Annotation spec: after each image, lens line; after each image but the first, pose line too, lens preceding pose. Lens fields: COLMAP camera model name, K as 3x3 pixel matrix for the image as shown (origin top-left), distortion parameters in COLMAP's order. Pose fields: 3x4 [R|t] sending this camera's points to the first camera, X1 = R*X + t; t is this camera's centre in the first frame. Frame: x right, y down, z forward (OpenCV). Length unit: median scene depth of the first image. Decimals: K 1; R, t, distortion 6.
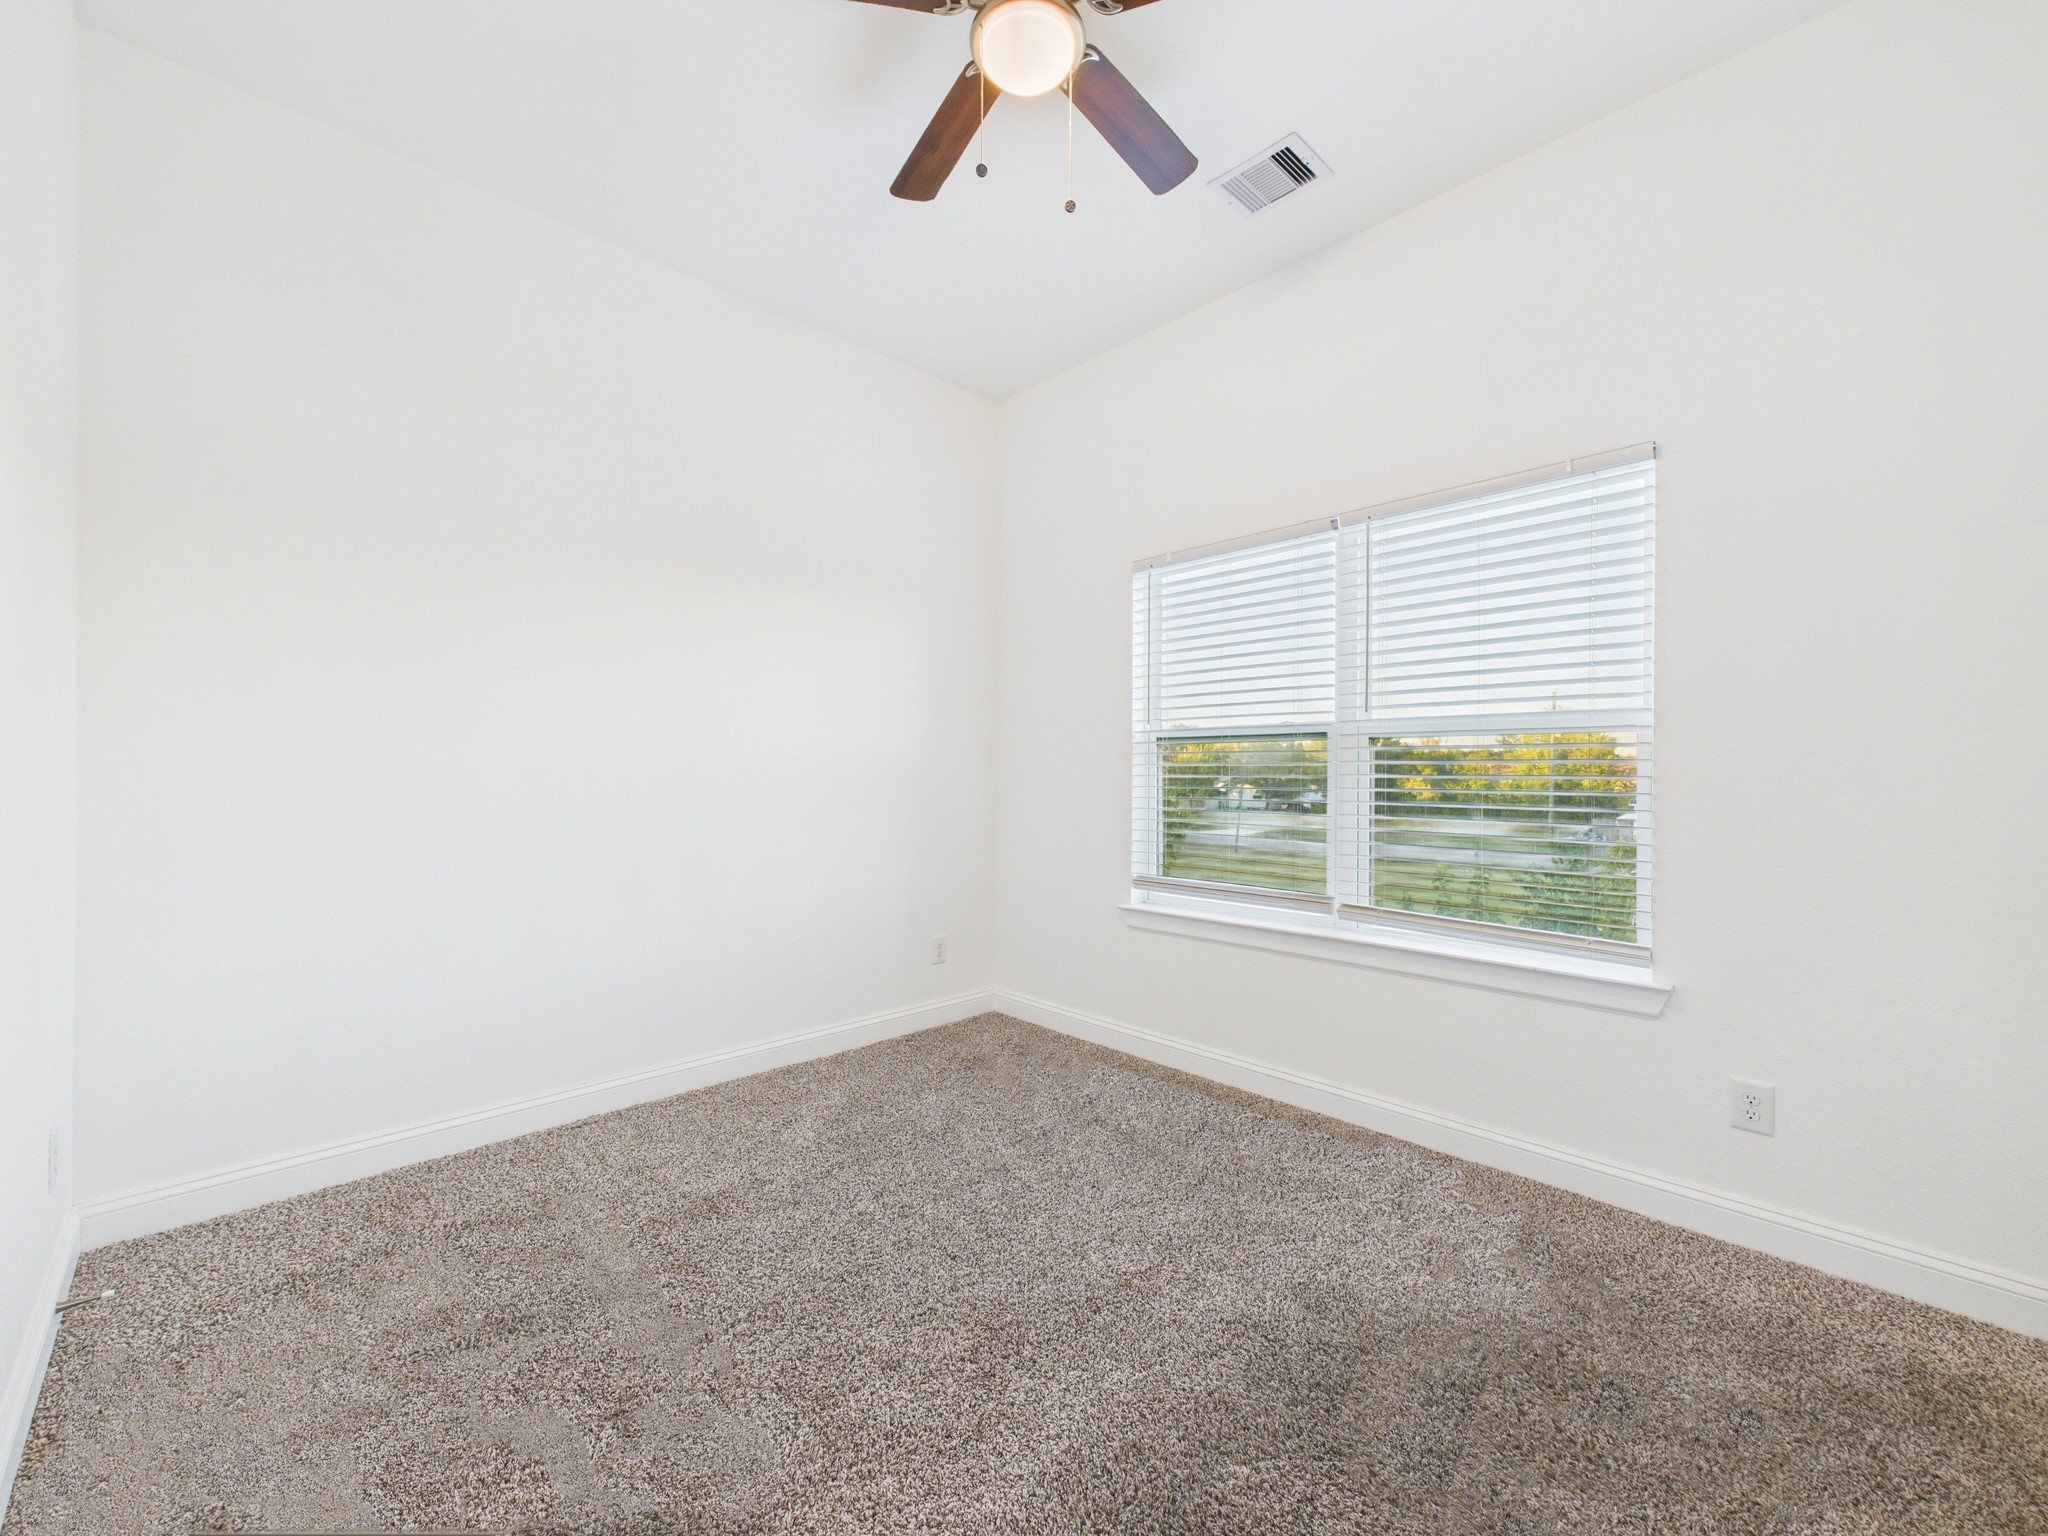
lens RADIAL K [[815.3, 0, 1012.9], [0, 815.3, 769.4], [0, 0, 1]] dist [0.001971, -0.000477]
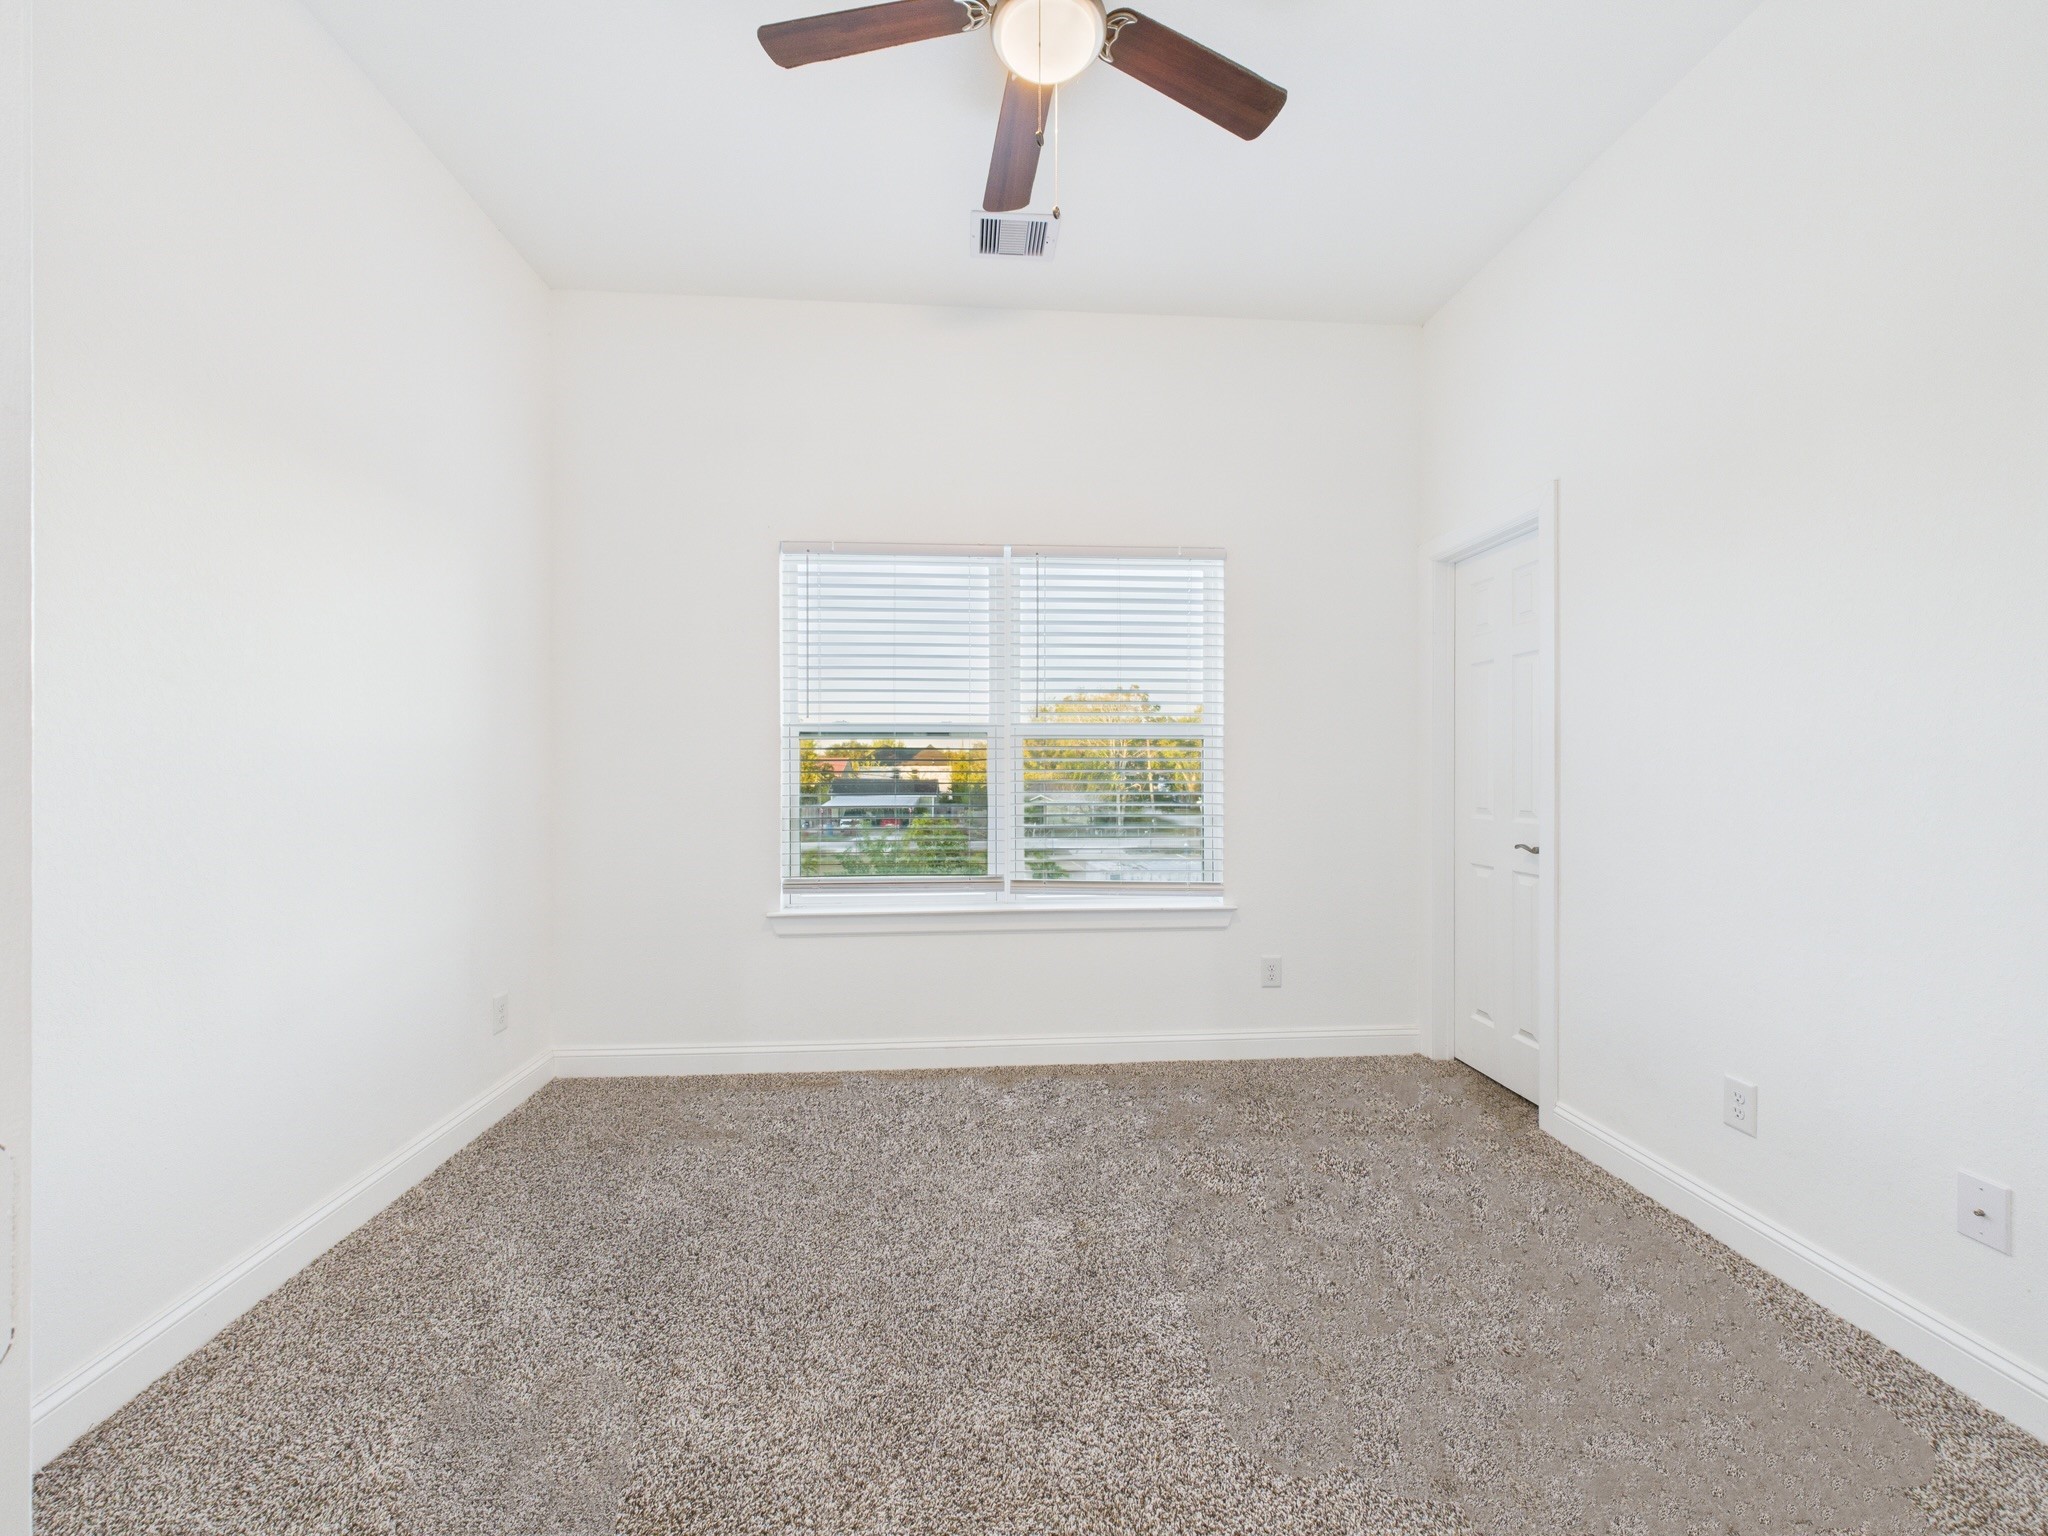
lens RADIAL K [[815.3, 0, 1007.7], [0, 815.3, 771.1], [0, 0, 1]] dist [0.001971, -0.000477]
pose [[0.646200, -0.002693, 0.763163, -0.432196], [0.001095, 0.999996, 0.002602, 0.004832], [-0.763167, -0.000845, 0.646201, 0.223900]]
